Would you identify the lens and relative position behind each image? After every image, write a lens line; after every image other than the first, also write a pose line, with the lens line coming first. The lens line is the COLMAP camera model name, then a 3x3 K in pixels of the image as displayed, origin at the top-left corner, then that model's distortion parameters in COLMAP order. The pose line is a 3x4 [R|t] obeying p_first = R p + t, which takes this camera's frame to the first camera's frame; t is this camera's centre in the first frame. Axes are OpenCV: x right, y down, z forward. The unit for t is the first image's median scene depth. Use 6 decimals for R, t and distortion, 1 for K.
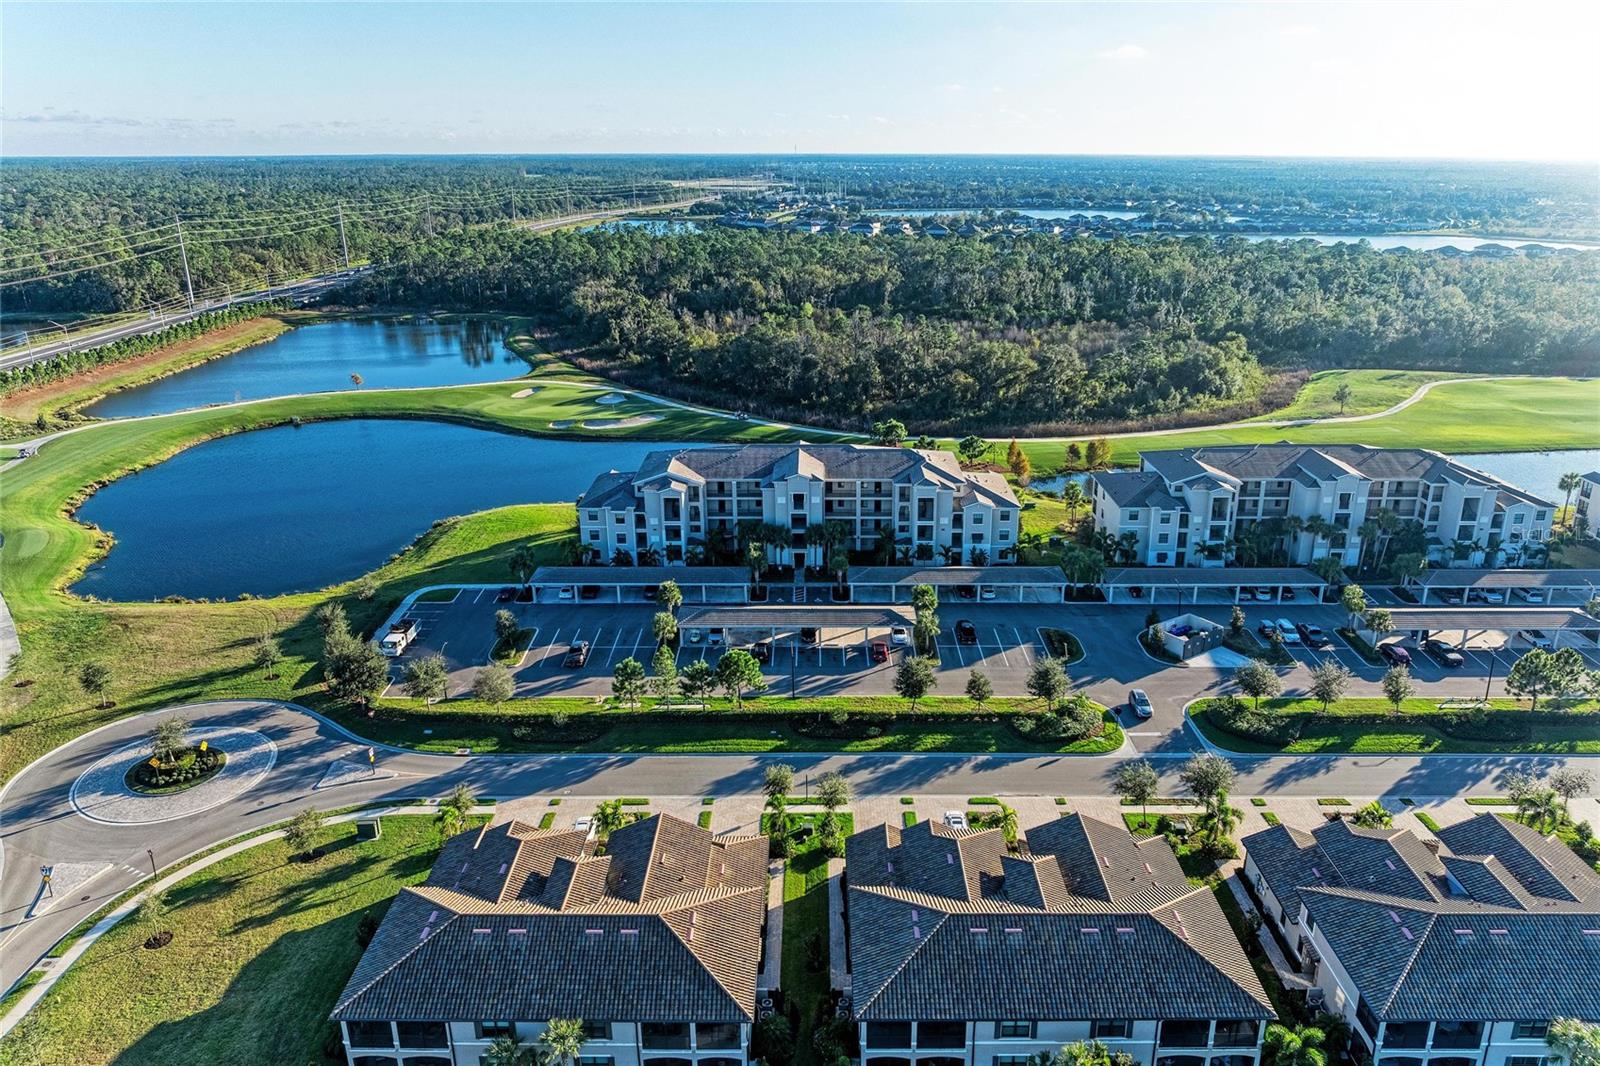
lens RADIAL K [[1141.7, 0, 834.6], [0, 1141.7, 530.3], [0, 0, 1]] dist [0.003955, -0.008513]
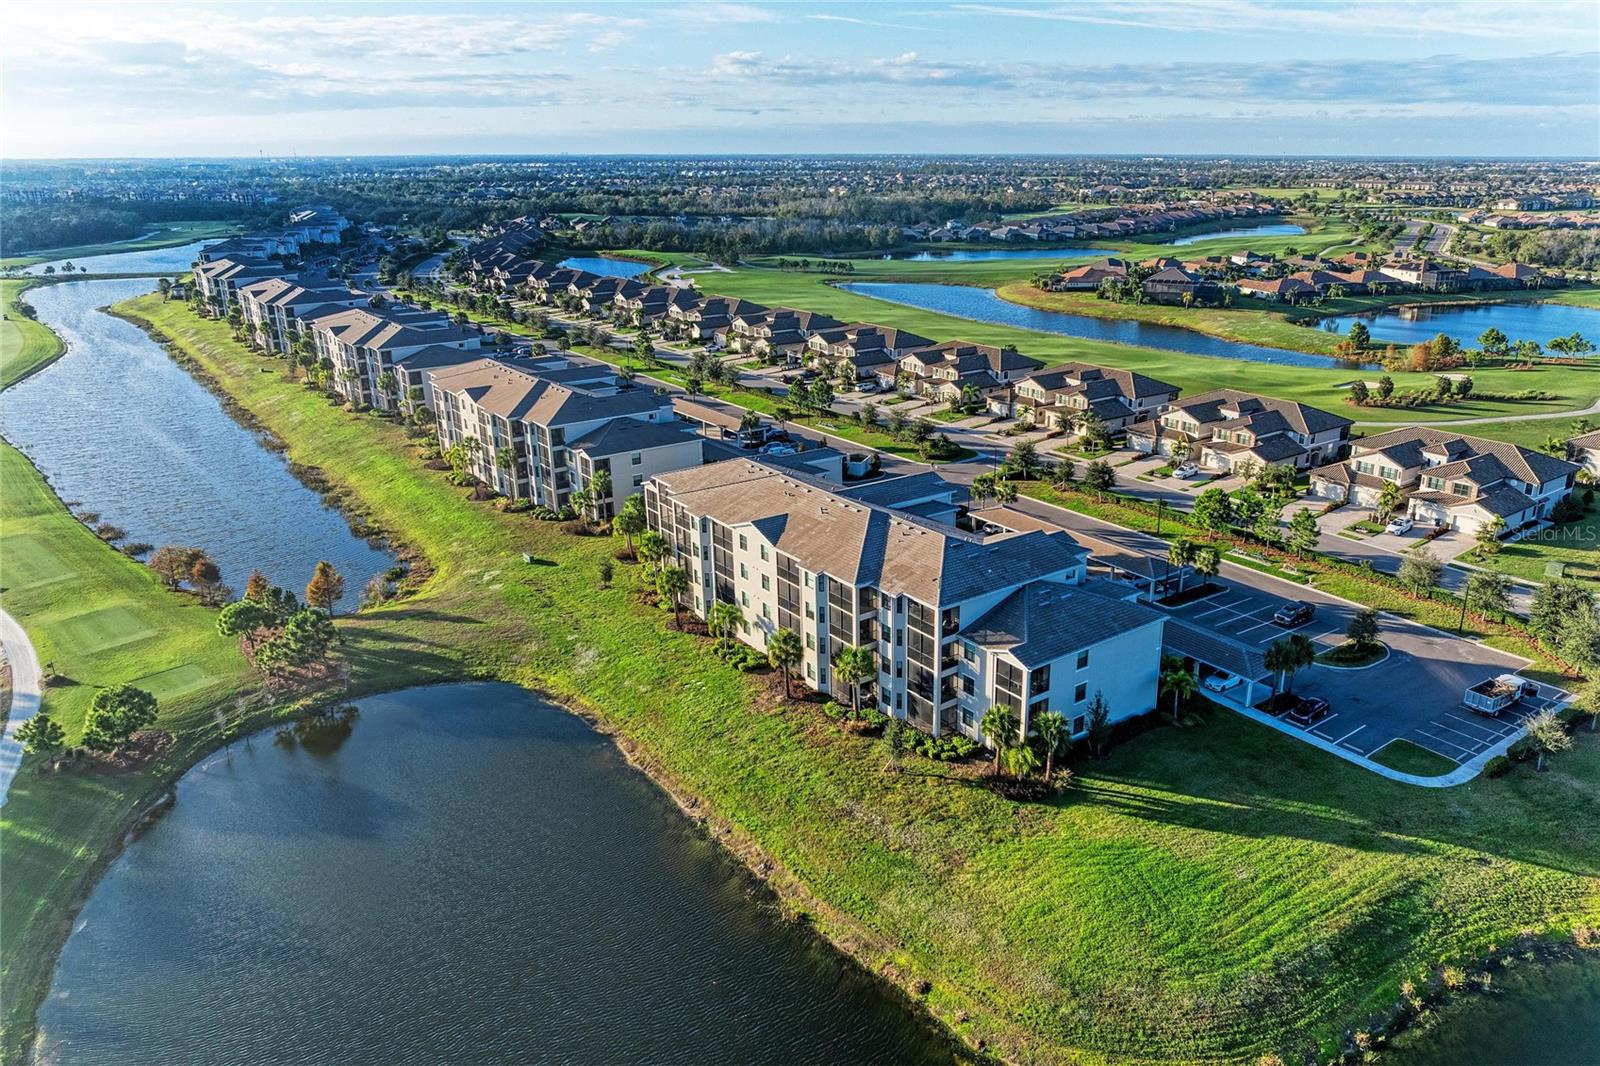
lens RADIAL K [[1141.7, 0, 834.6], [0, 1141.7, 530.3], [0, 0, 1]] dist [0.003955, -0.008513]
pose [[-0.597757, -0.260168, 0.758287, -0.532949], [0.249461, 0.838551, 0.484356, -0.371115], [-0.761877, 0.478690, -0.436348, 1.301594]]
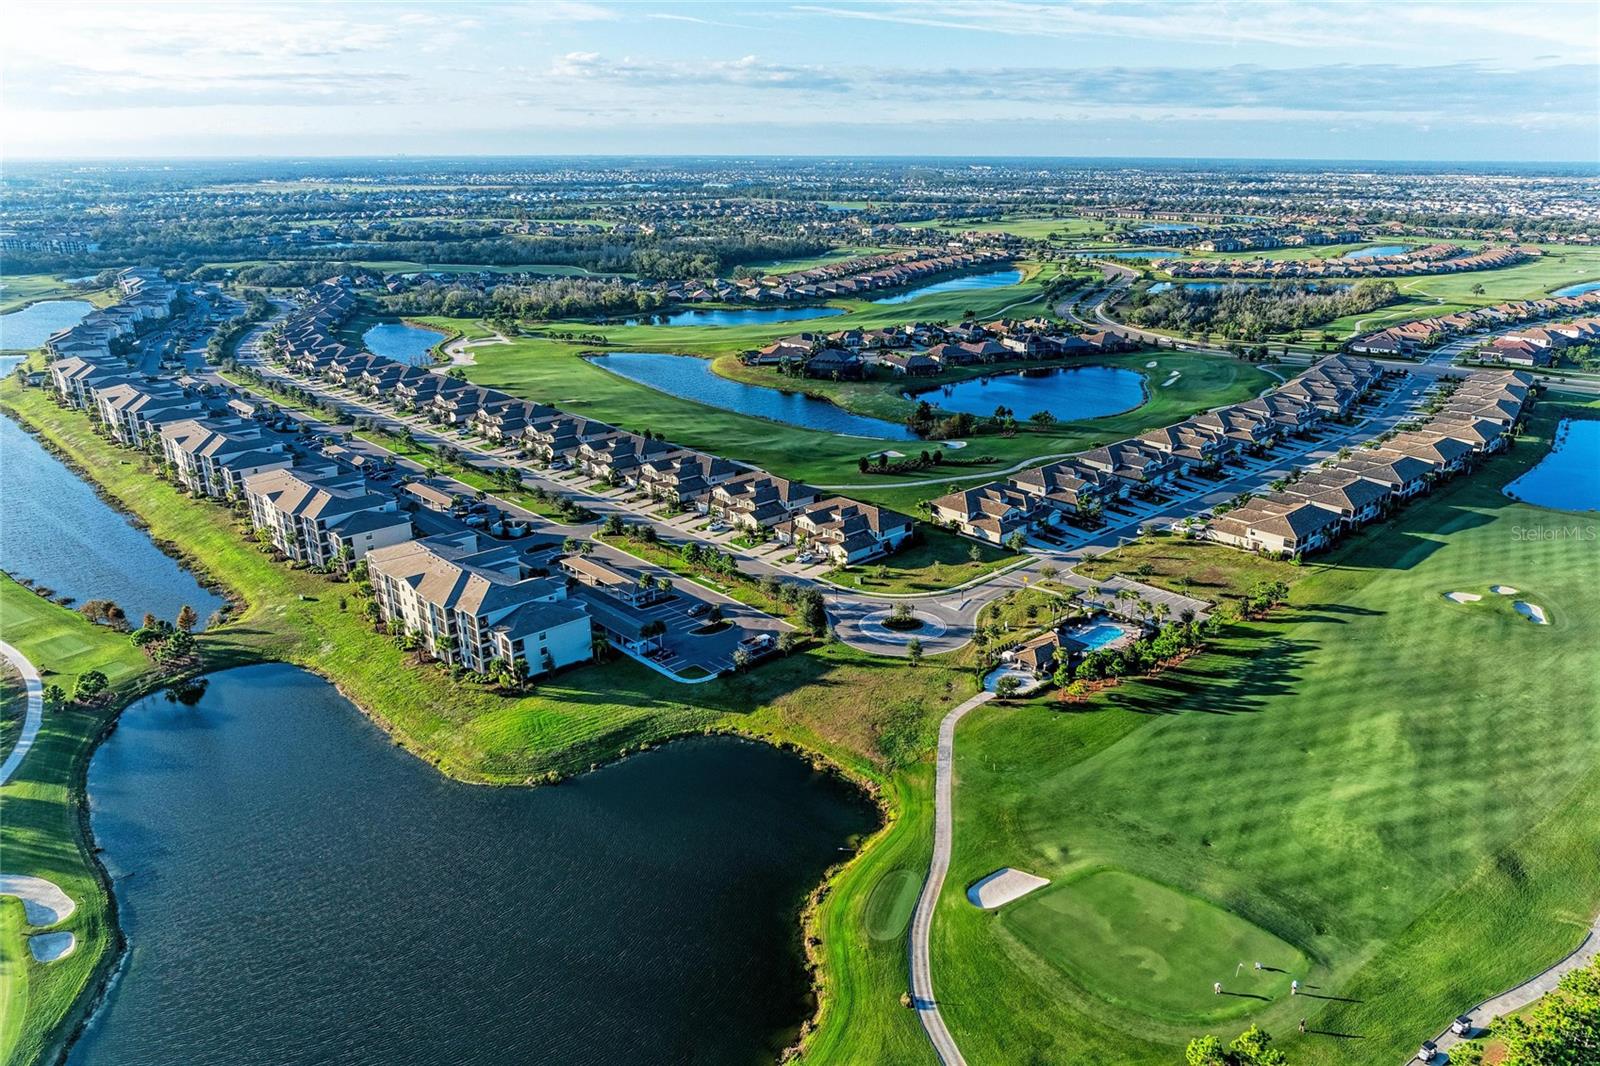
lens RADIAL K [[1128.7, 0, 800.0], [0, 1128.7, 533.0], [0, 0, 1]] dist [0.026238, -0.025951]
pose [[-0.677409, -0.236879, 0.696424, -1.210868], [0.233456, 0.828561, 0.508905, -0.672064], [-0.697579, 0.507321, -0.505974, 1.370805]]
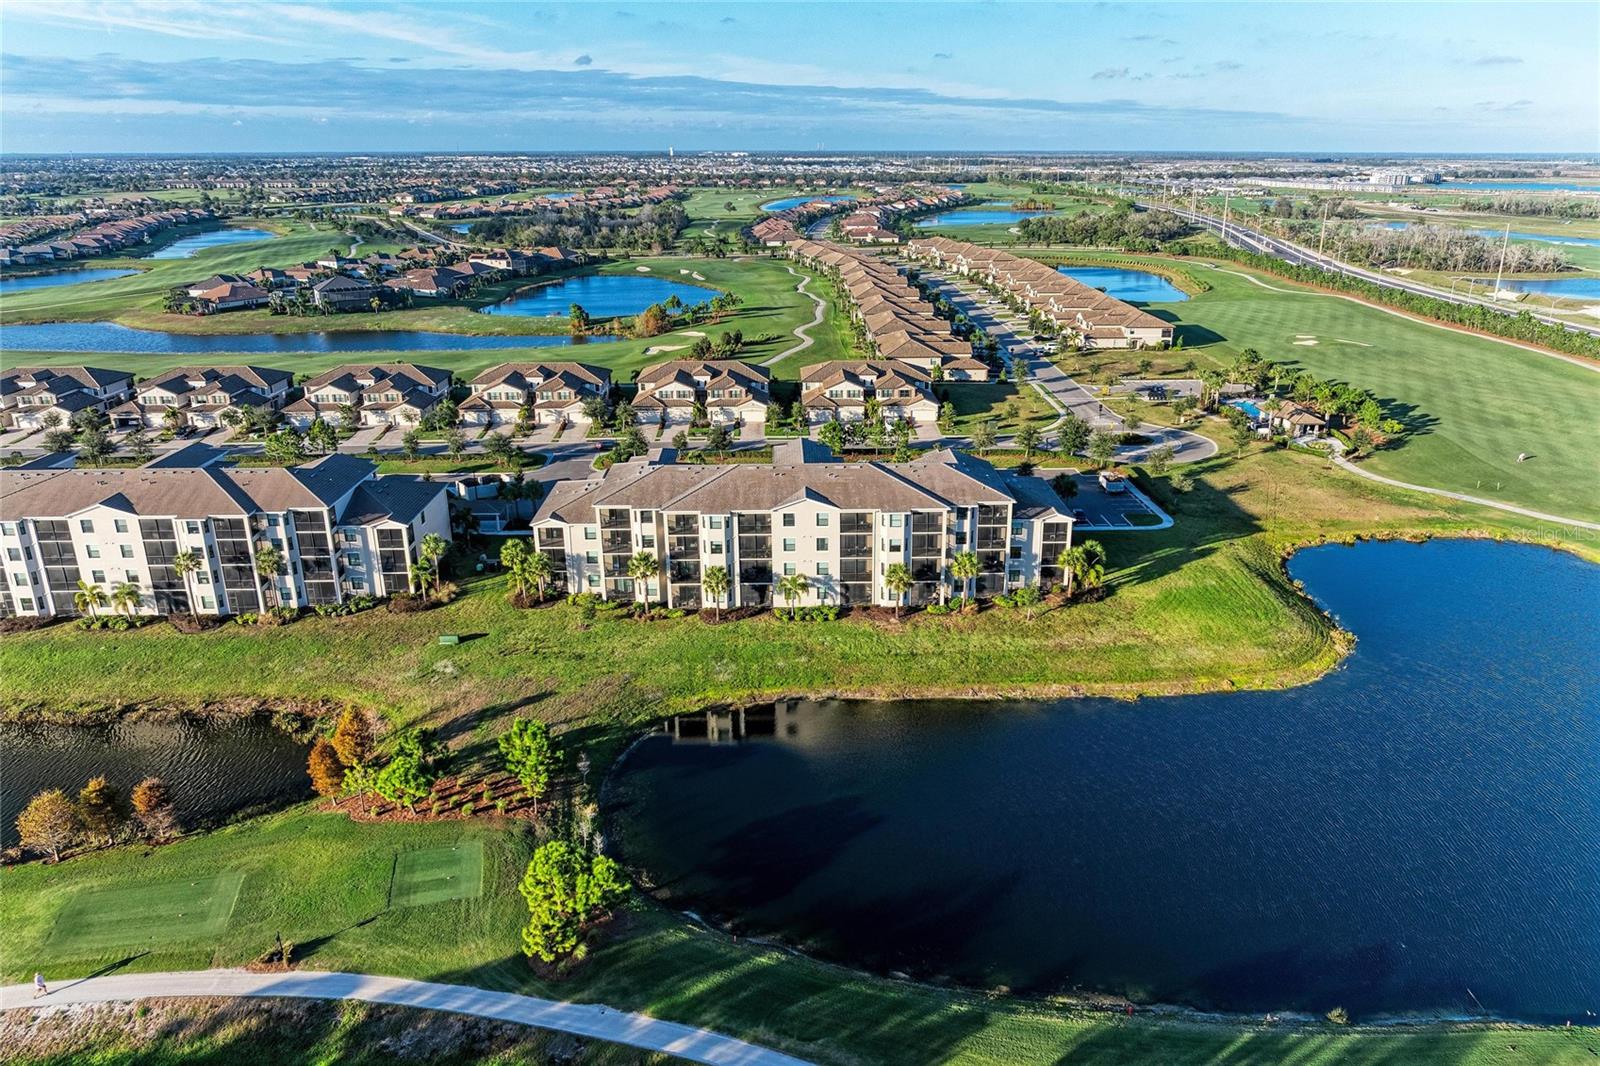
lens RADIAL K [[1141.7, 0, 834.6], [0, 1141.7, 530.3], [0, 0, 1]] dist [0.003955, -0.008513]
pose [[-0.999151, 0.007960, -0.040419, -0.019909], [-0.018078, 0.796915, 0.603820, -0.510428], [0.037017, 0.604038, -0.796095, 1.659352]]
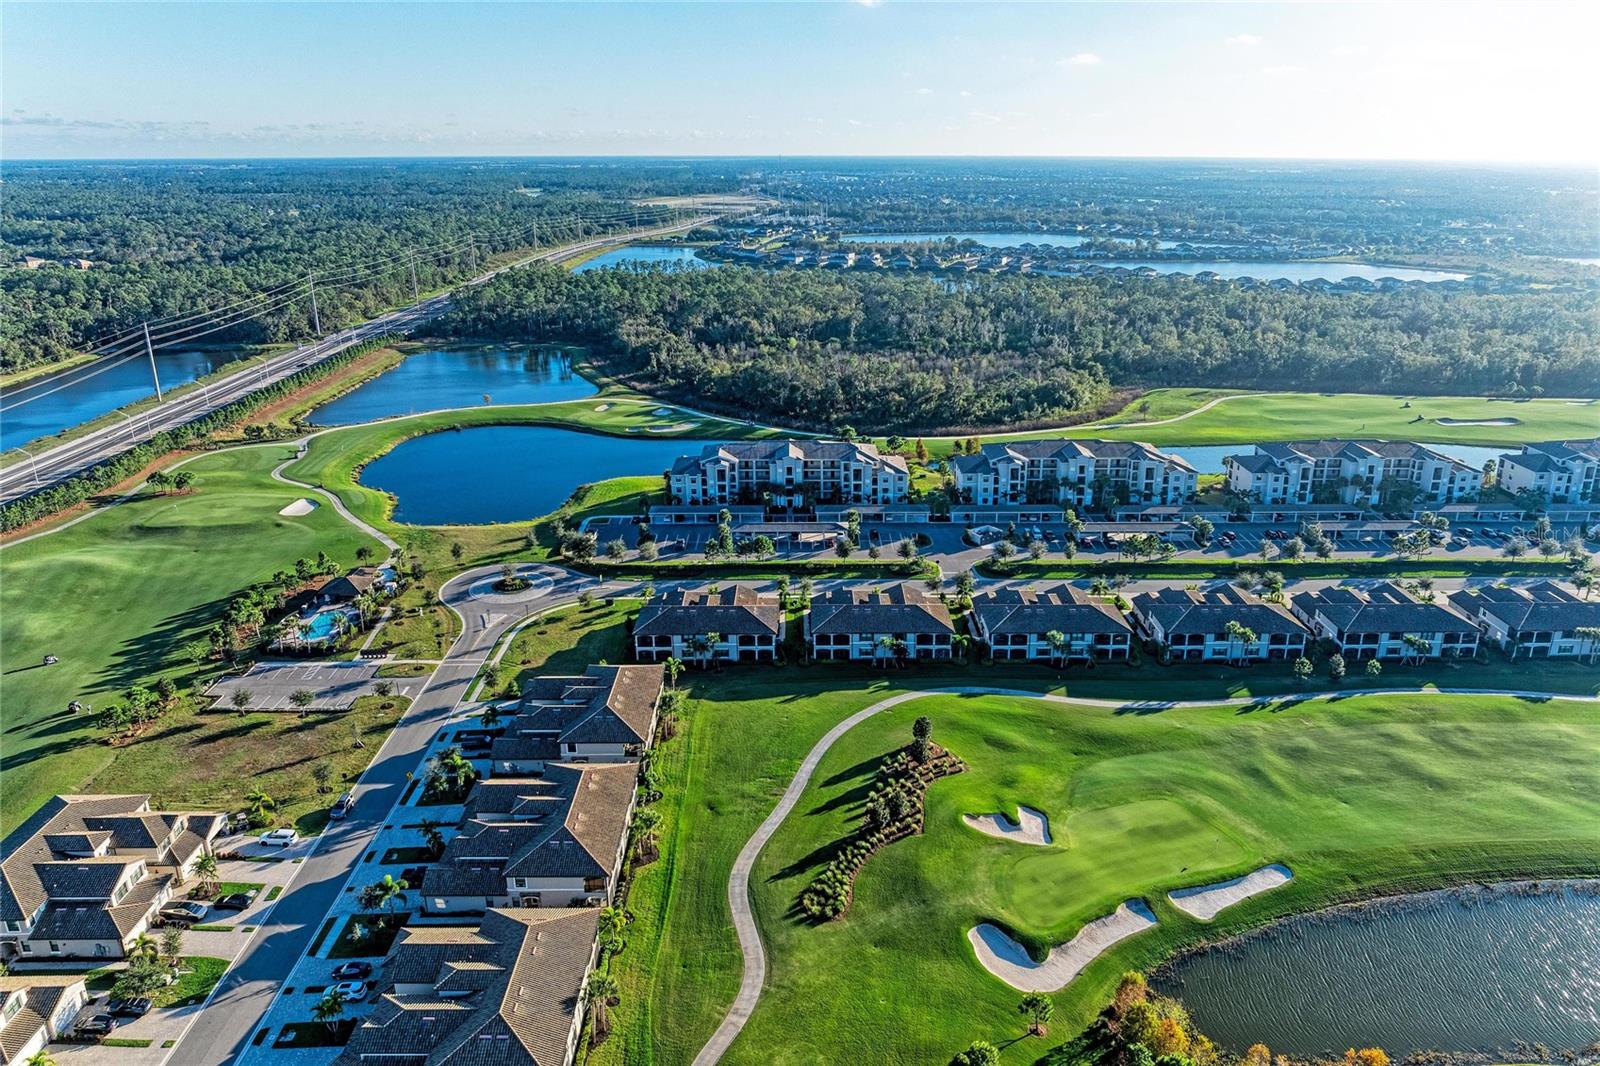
lens RADIAL K [[1141.7, 0, 834.6], [0, 1141.7, 530.3], [0, 0, 1]] dist [0.003955, -0.008513]
pose [[0.999911, -0.004195, 0.012672, 0.017293], [0.004202, 0.999991, -0.000531, 0.068542], [-0.012670, 0.000585, 0.999920, -0.812596]]
